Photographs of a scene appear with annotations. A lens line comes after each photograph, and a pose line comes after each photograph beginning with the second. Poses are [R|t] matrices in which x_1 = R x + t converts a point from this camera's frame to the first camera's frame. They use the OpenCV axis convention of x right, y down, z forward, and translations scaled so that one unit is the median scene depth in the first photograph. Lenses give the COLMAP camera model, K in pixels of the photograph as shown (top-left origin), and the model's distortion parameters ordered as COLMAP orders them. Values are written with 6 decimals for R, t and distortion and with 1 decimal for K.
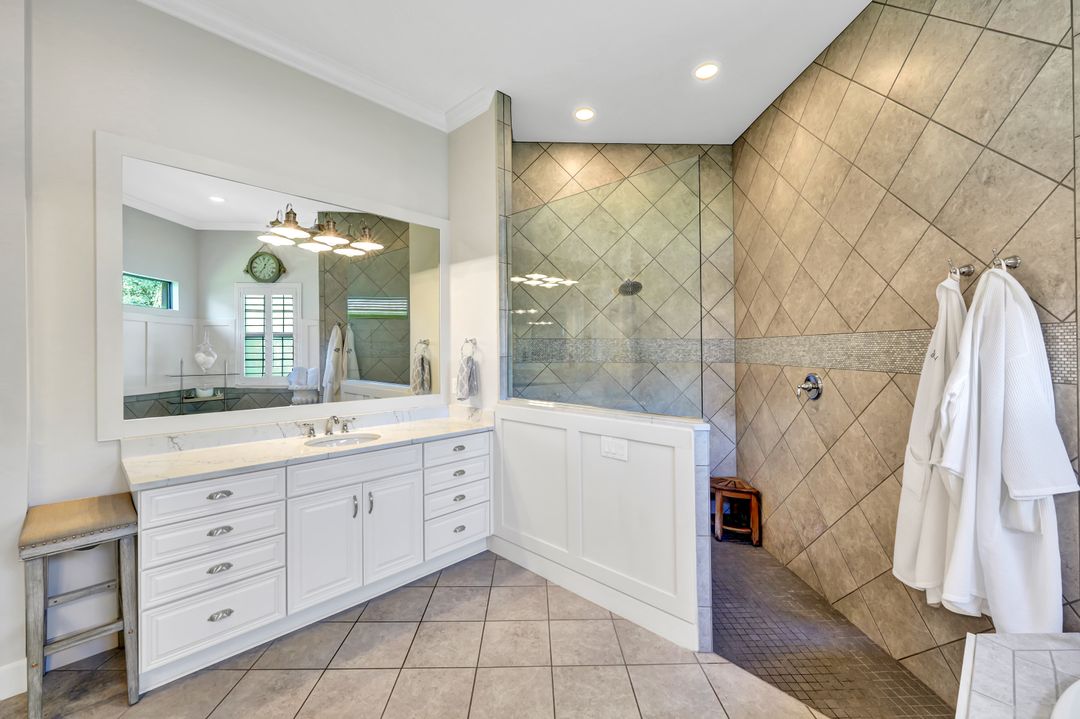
lens RADIAL K [[432.1, 0, 537.2], [0, 432.1, 349.9], [0, 0, 1]] dist [0.001034, 0.000157]
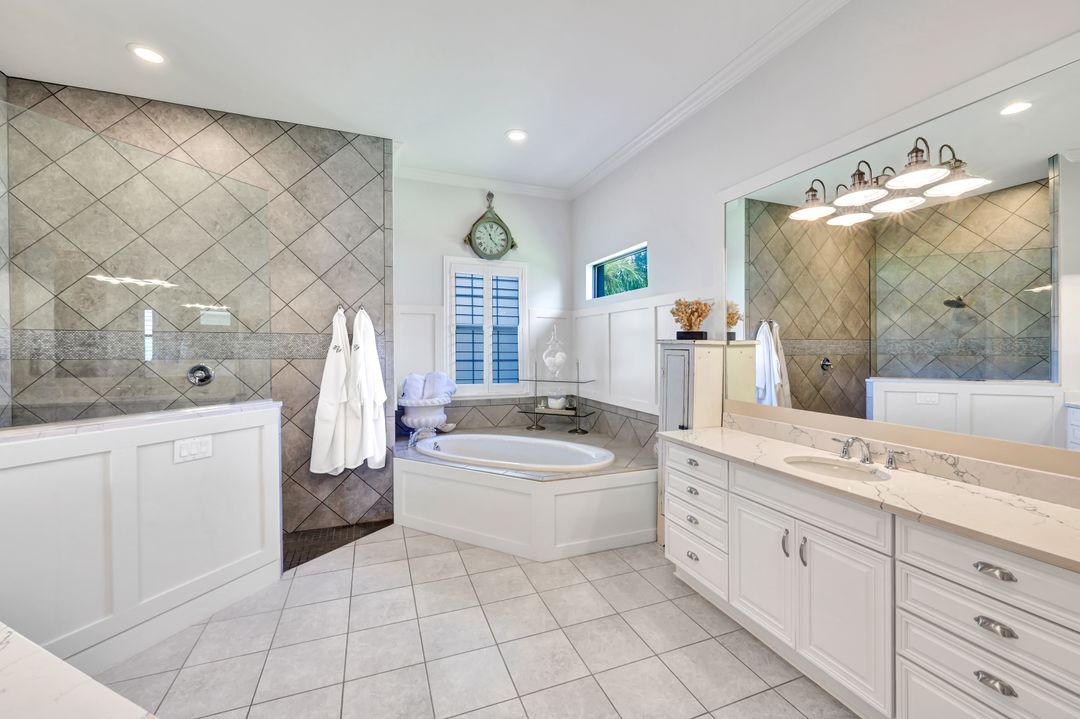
lens RADIAL K [[432.1, 0, 537.2], [0, 432.1, 349.9], [0, 0, 1]] dist [0.001034, 0.000157]
pose [[-0.353208, -0.005507, 0.935528, -1.084903], [-0.003317, 0.999984, 0.004634, 0.007818], [-0.935539, -0.001466, -0.353221, 0.718380]]
